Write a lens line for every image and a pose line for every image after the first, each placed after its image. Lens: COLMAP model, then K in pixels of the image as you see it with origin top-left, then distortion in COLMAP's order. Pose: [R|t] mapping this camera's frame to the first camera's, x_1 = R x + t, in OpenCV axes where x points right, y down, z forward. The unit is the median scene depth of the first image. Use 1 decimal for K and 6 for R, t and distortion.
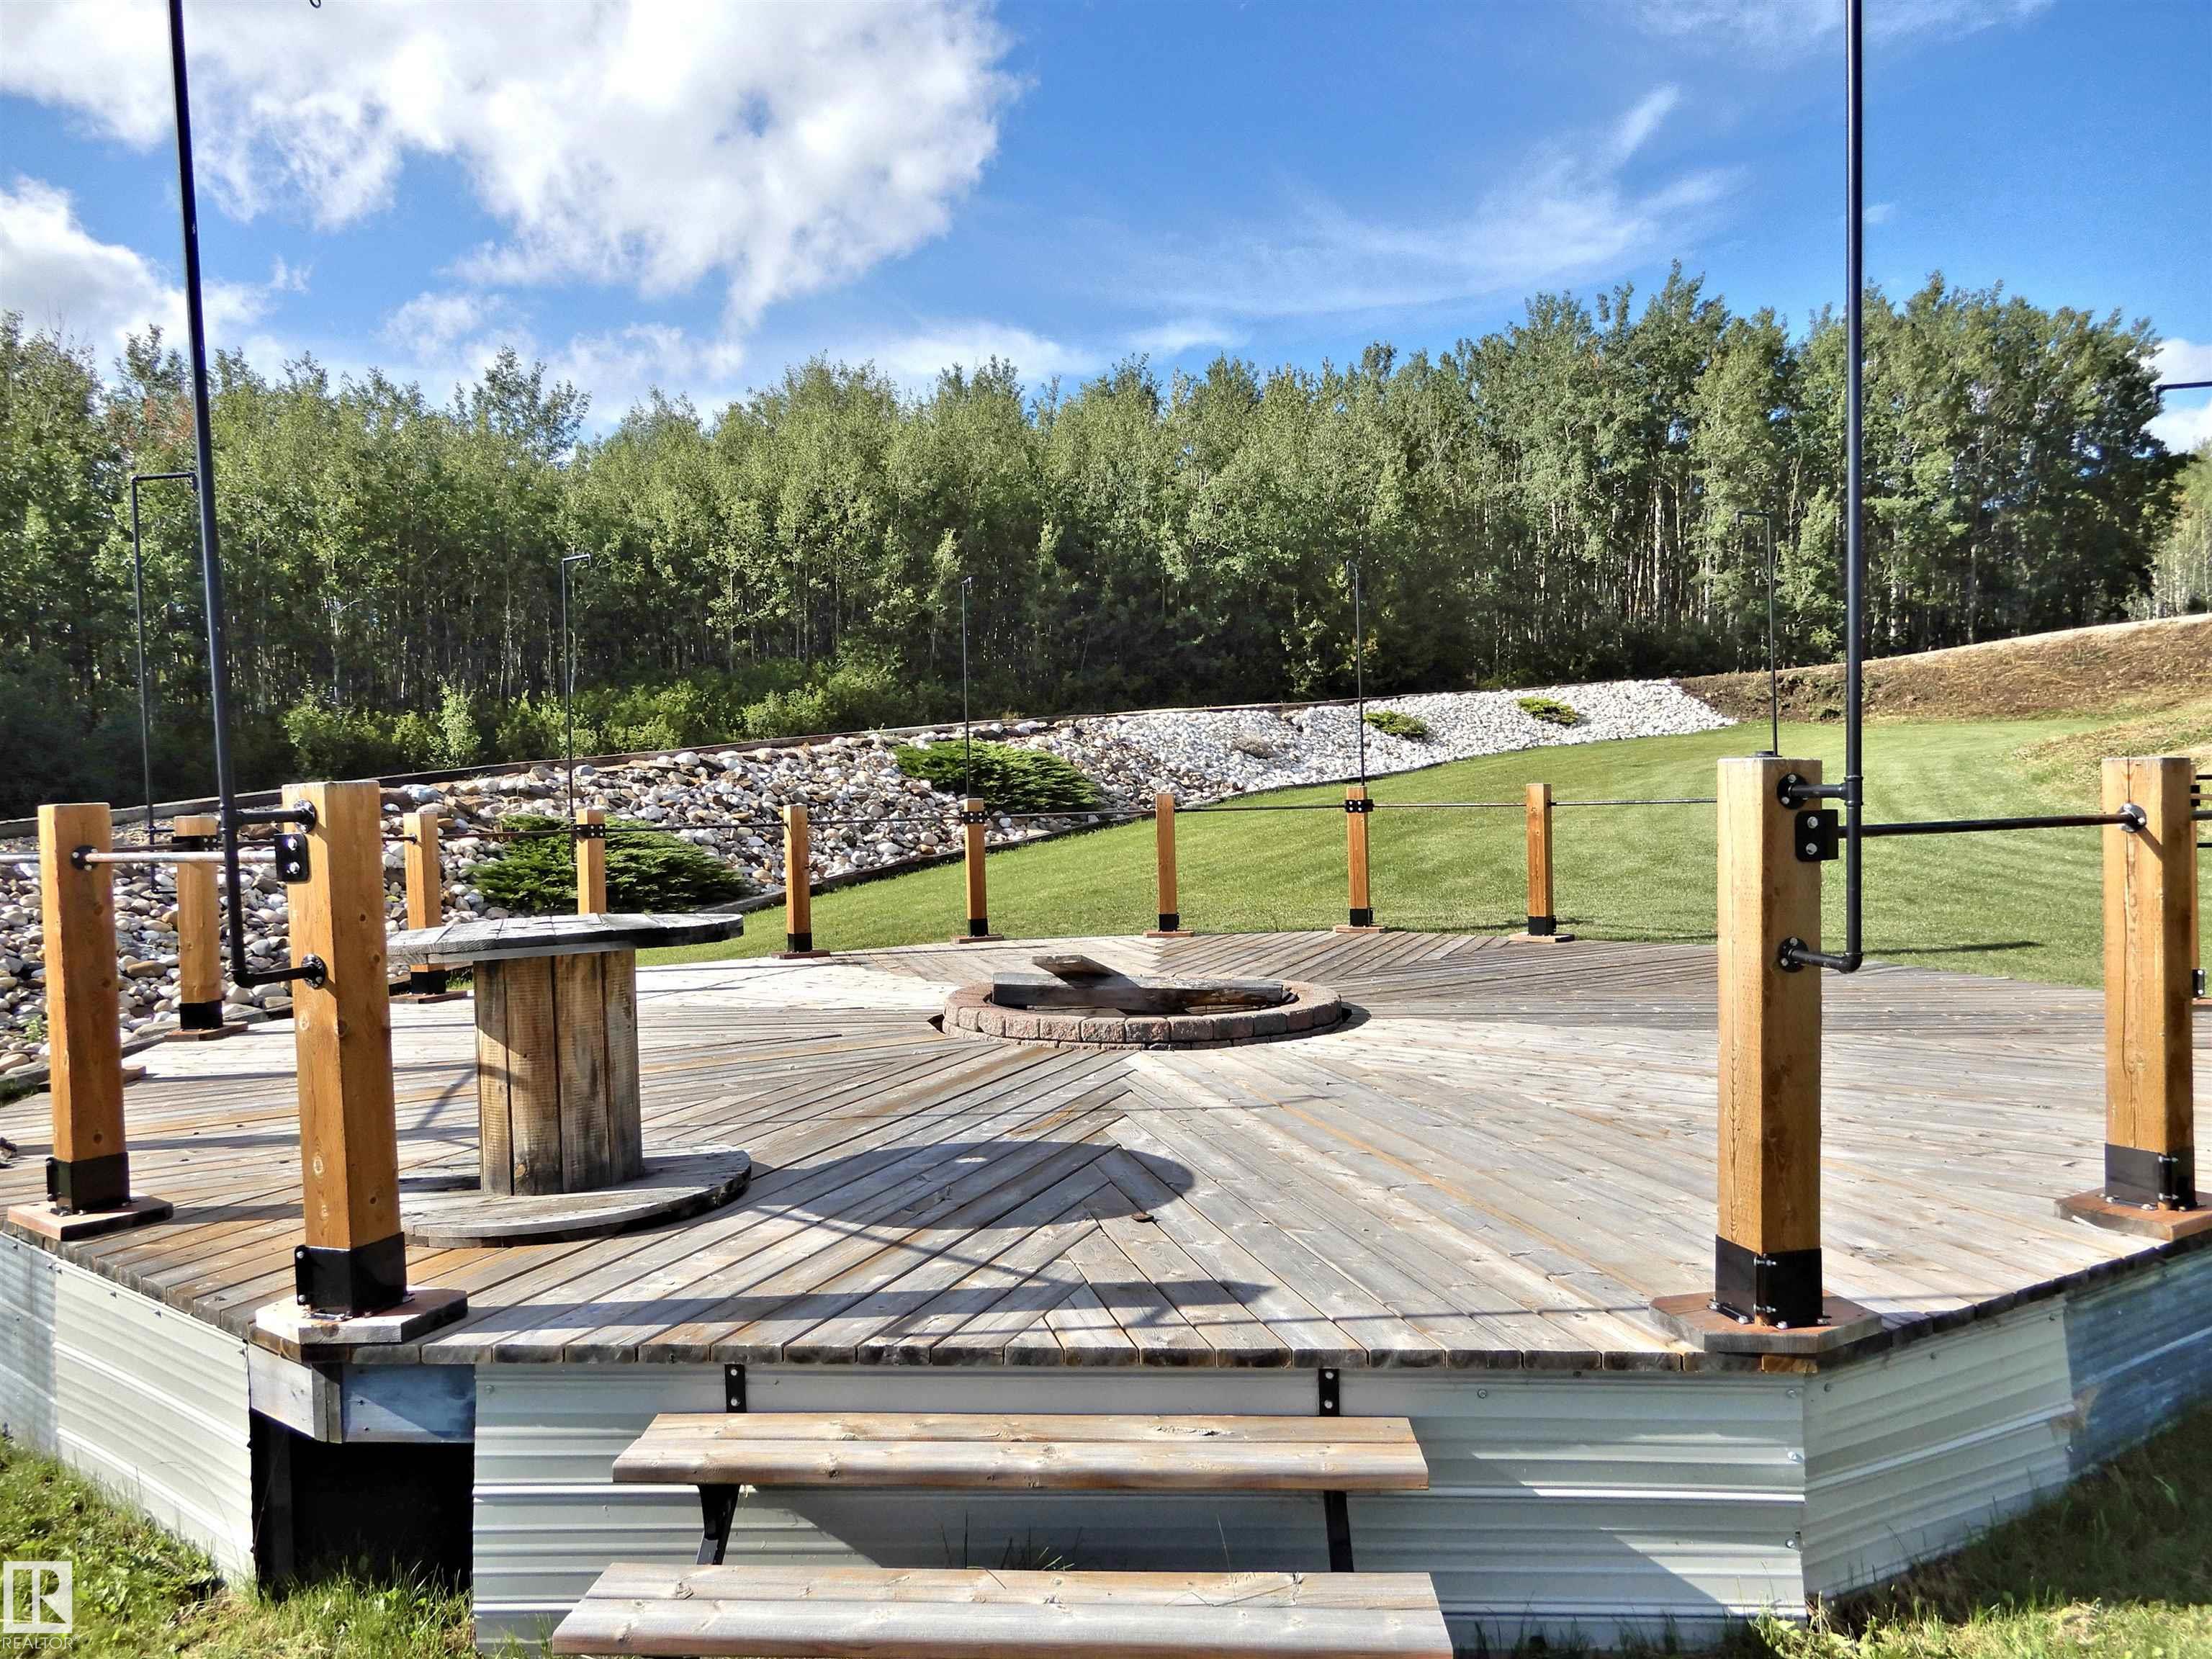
lens RADIAL K [[1568.3, 0, 1095.1], [0, 1568.3, 830.9], [0, 0, 1]] dist [0.001082, -0.000167]
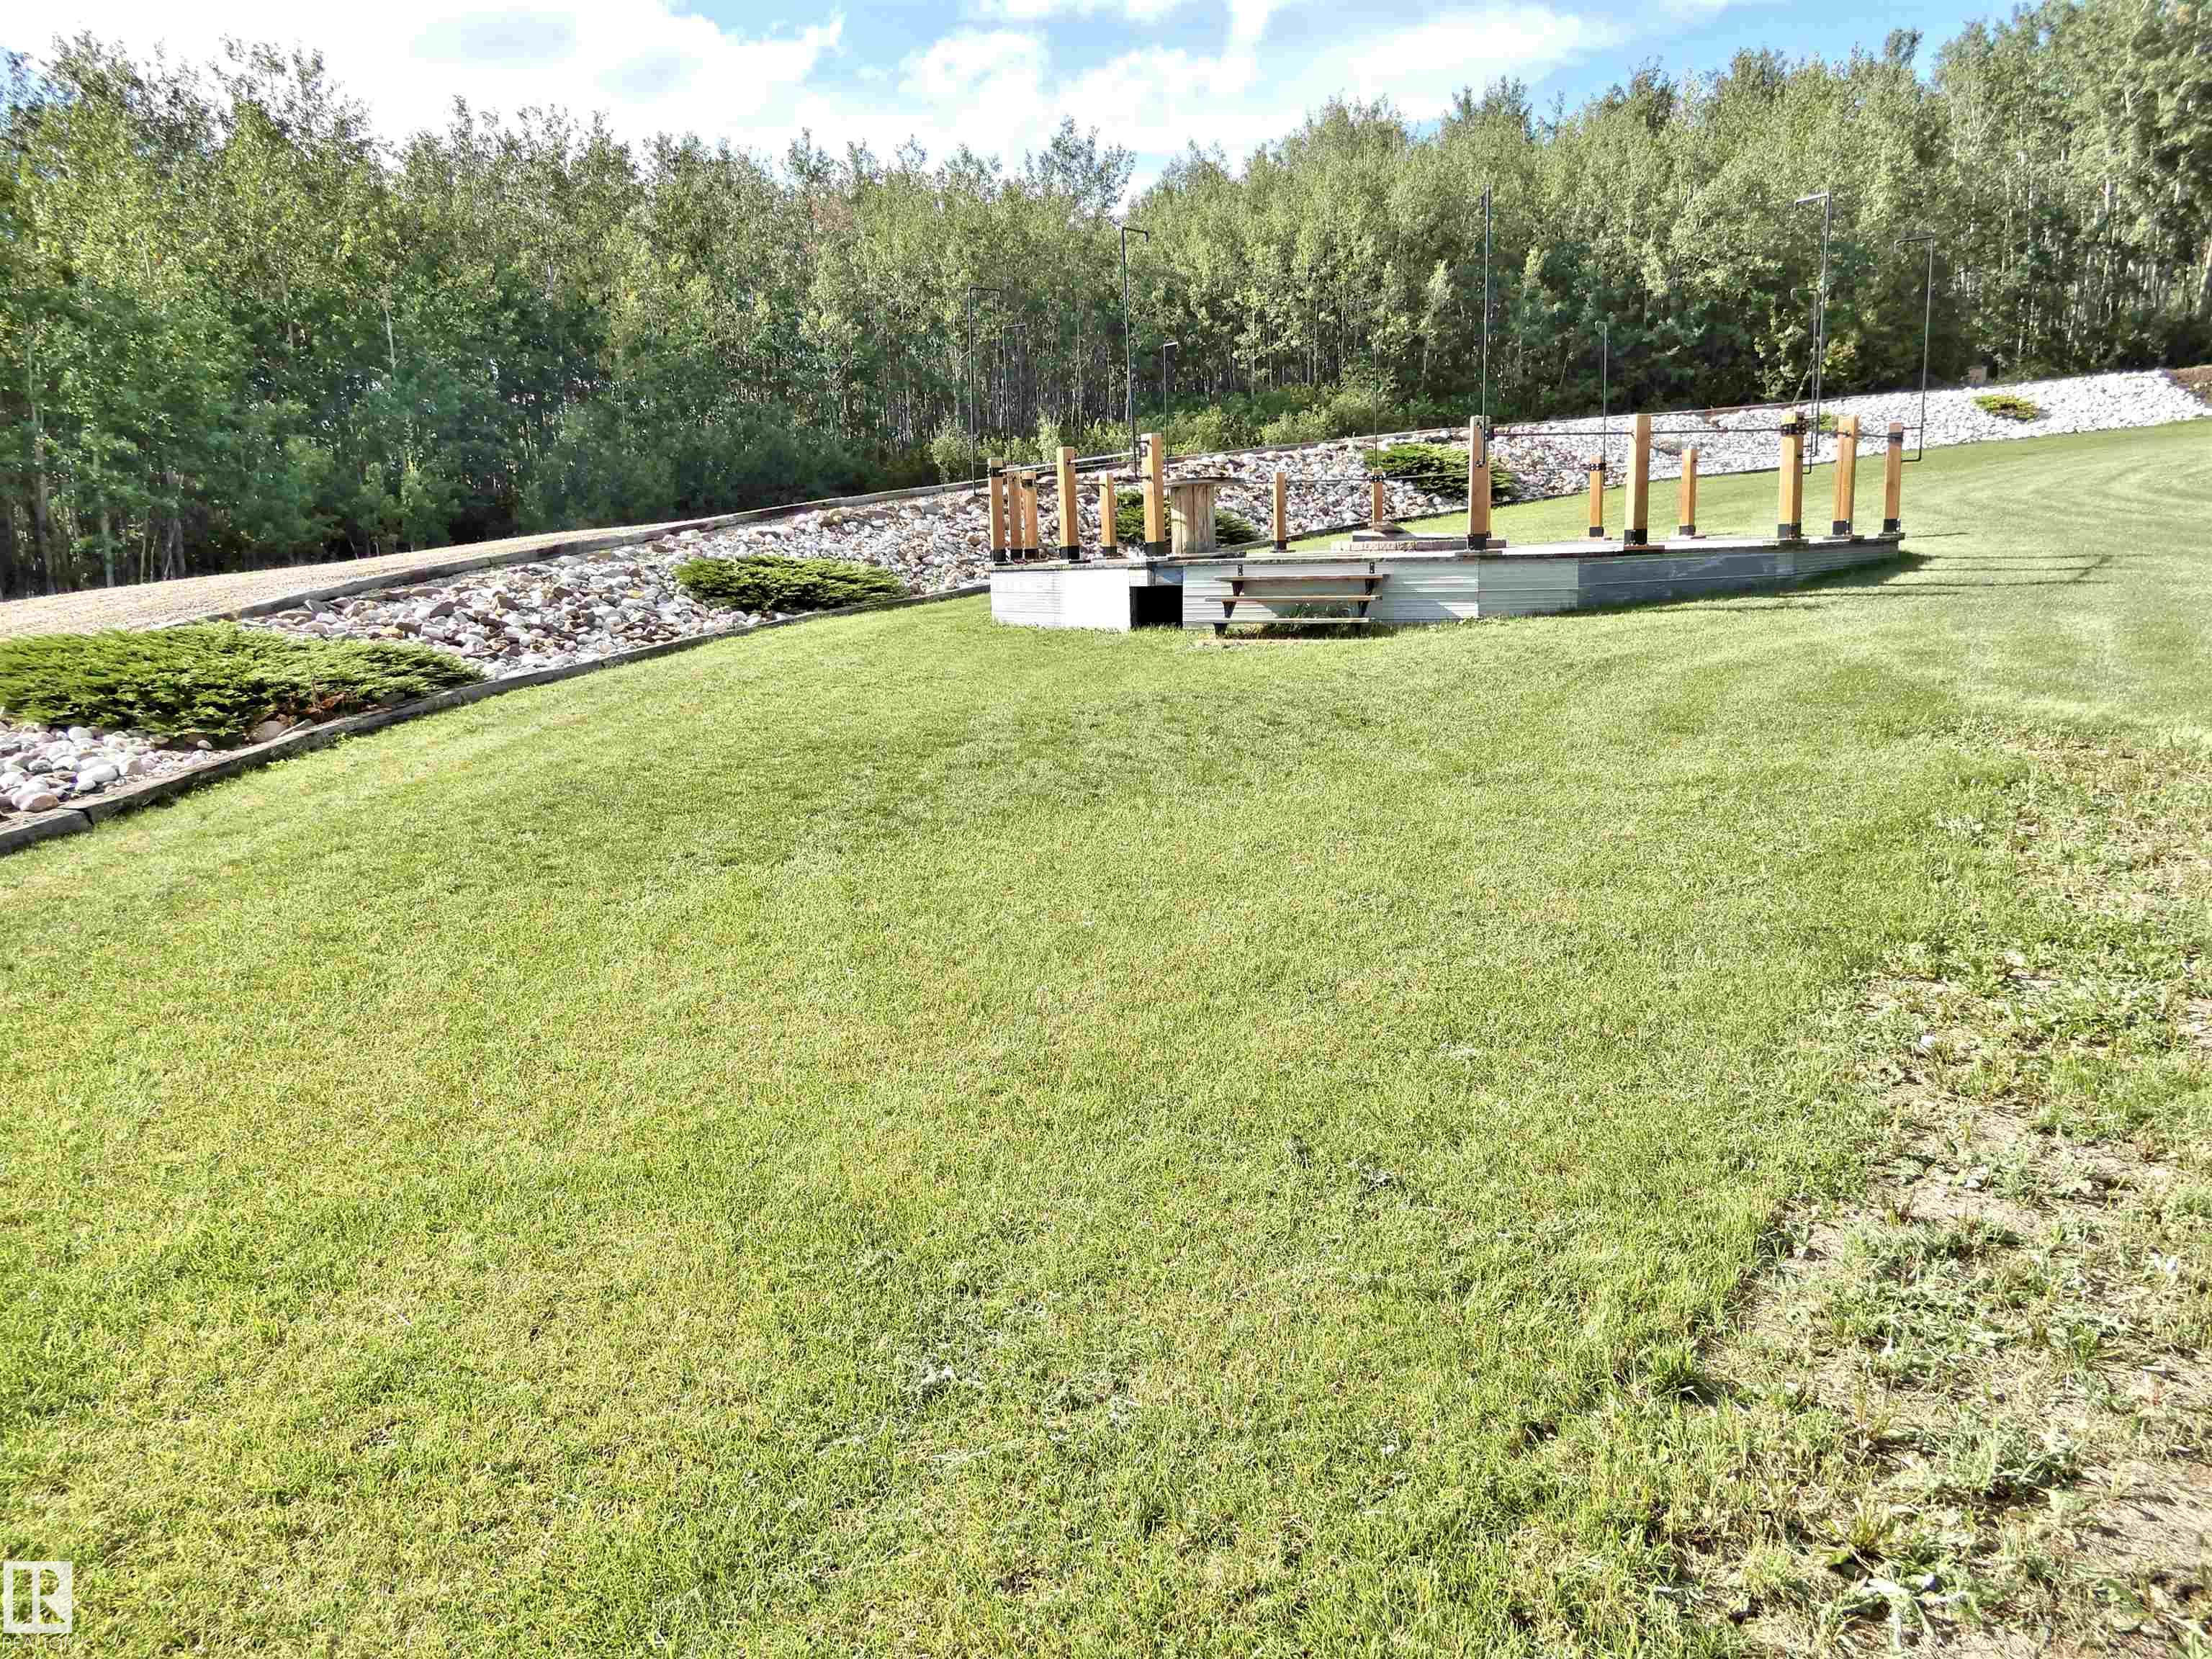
lens RADIAL K [[1568.3, 0, 1095.1], [0, 1568.3, 830.9], [0, 0, 1]] dist [0.001082, -0.000167]
pose [[0.946917, 0.051389, -0.317344, 0.050295], [0.003787, 0.985289, 0.170854, 0.019591], [0.321456, -0.162986, 0.932792, -0.206491]]
